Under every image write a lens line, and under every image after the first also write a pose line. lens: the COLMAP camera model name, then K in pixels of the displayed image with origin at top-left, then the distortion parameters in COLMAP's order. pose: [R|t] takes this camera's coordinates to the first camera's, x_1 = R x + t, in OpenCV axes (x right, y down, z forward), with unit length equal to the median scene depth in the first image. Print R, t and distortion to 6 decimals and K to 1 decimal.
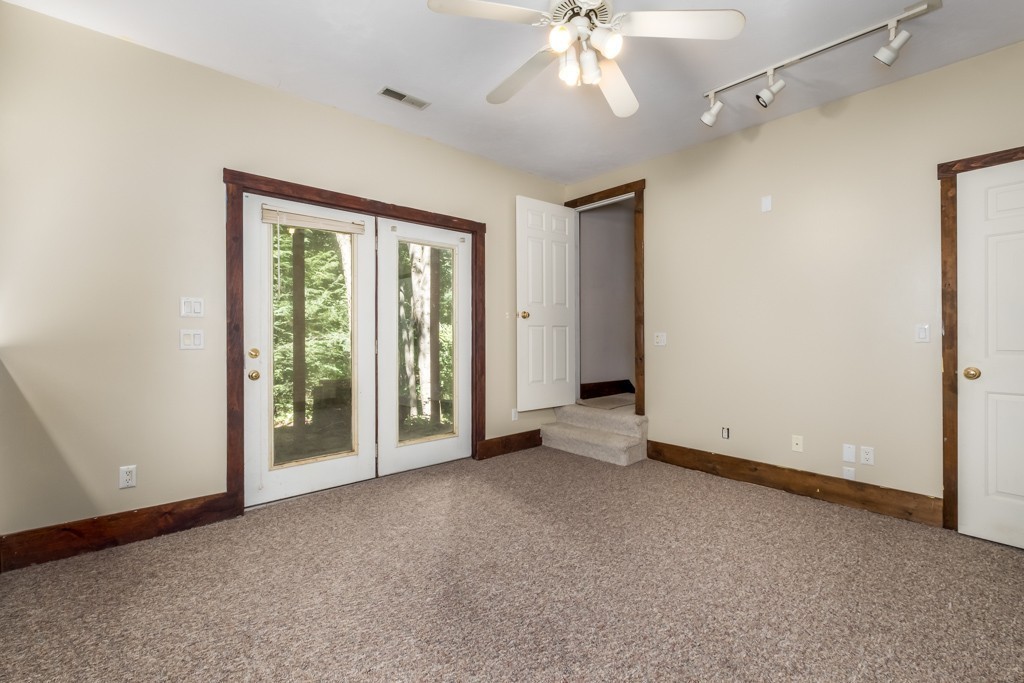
lens RADIAL K [[452.1, 0, 509.1], [0, 452.1, 338.3], [0, 0, 1]] dist [-0.004895, -0.000516]
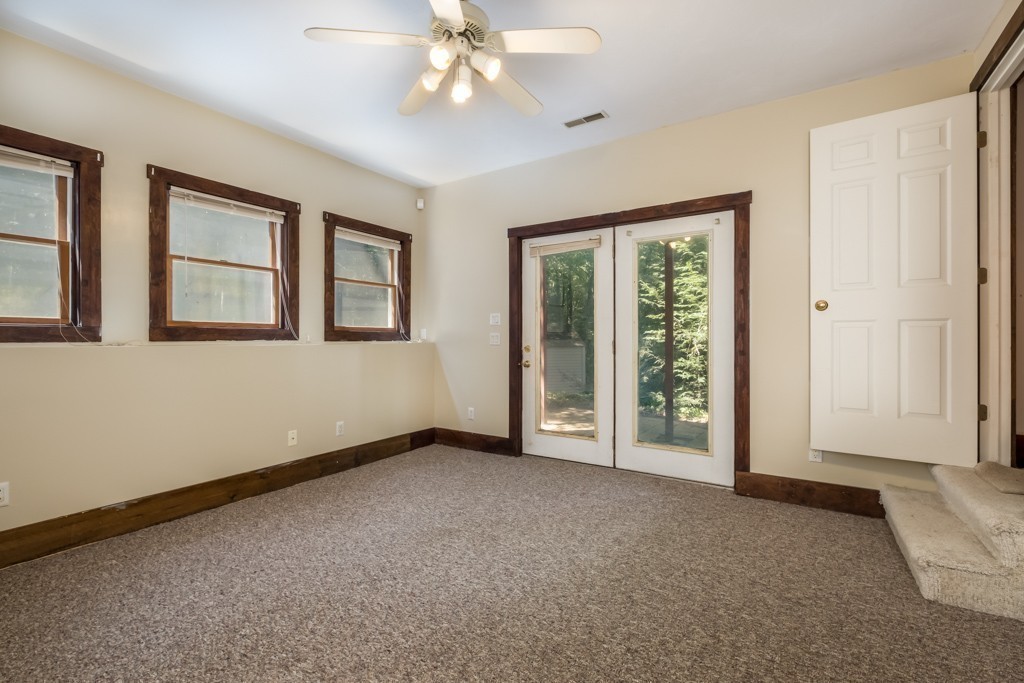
lens RADIAL K [[452.1, 0, 507.6], [0, 452.1, 337.9], [0, 0, 1]] dist [-0.004895, -0.000516]
pose [[0.252919, 0.000778, -0.967487, 0.764176], [-0.006874, 0.999976, -0.000993, 0.000205], [0.967463, 0.006902, 0.252919, 0.531042]]
